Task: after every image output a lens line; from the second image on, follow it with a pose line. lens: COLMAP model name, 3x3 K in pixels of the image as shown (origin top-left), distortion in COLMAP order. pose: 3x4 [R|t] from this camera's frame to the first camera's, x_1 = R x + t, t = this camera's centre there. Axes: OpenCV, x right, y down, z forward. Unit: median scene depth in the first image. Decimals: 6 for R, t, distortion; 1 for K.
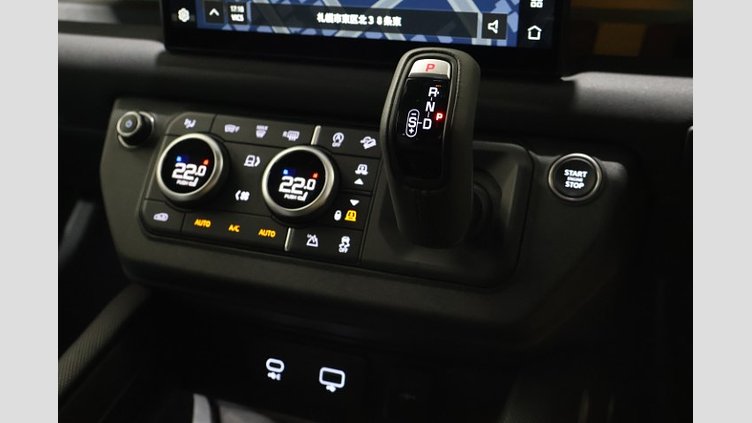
lens RADIAL K [[782.4, 0, 376.0], [0, 782.4, 211.5], [0, 0, 1]] dist [0.000227, 0.001679]
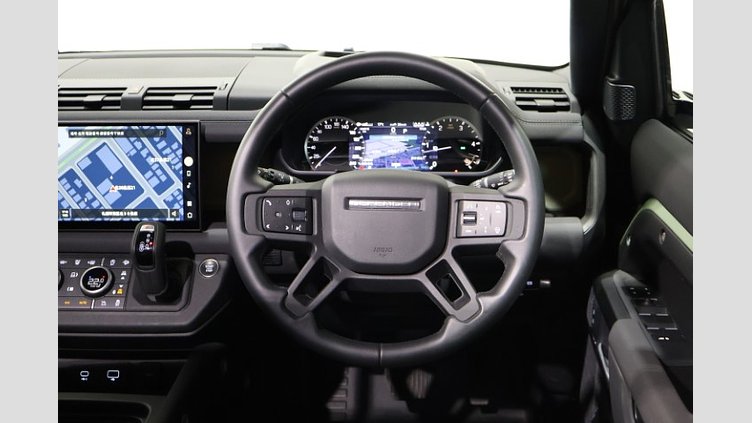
lens RADIAL K [[782.4, 0, 376.0], [0, 782.4, 211.5], [0, 0, 1]] dist [0.000227, 0.001679]
pose [[0.952984, -0.044620, 0.299717, 0.008961], [0.116540, 0.966993, -0.226590, 0.403360], [-0.279714, 0.250865, 0.926729, -1.521103]]
